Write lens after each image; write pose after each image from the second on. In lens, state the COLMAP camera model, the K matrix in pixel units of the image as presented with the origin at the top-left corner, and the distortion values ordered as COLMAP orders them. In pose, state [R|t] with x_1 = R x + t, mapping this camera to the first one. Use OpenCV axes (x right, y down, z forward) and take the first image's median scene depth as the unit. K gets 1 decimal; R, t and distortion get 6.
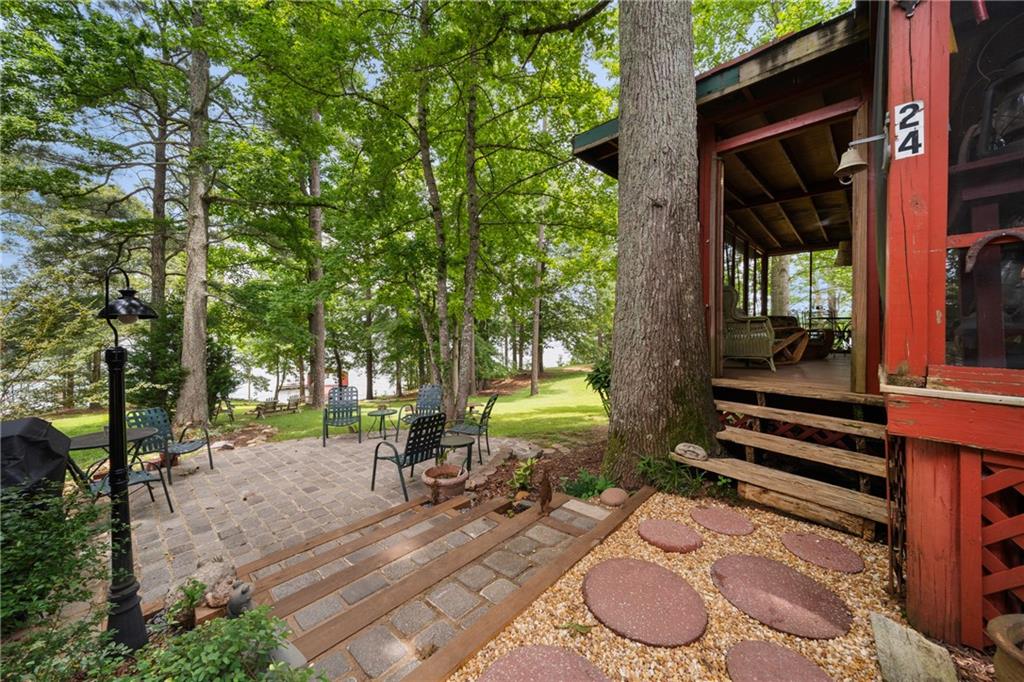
lens RADIAL K [[367.6, 0, 513.2], [0, 367.6, 327.6], [0, 0, 1]] dist [-0.000192, -0.000073]
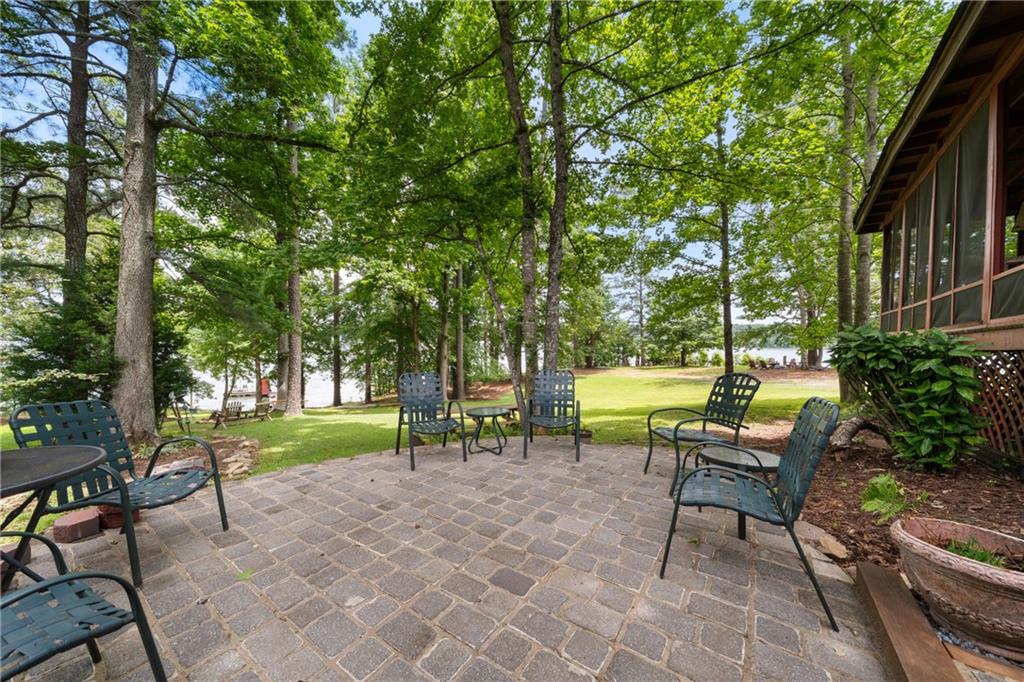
lens RADIAL K [[360.1, 0, 512.0], [0, 360.1, 341.0], [0, 0, 1]] dist [-0.001657, -0.000061]
pose [[0.992534, 0.011556, 0.121416, -0.160636], [-0.013146, 0.999838, 0.012299, 0.041664], [-0.121255, -0.013804, 0.992525, 0.156967]]
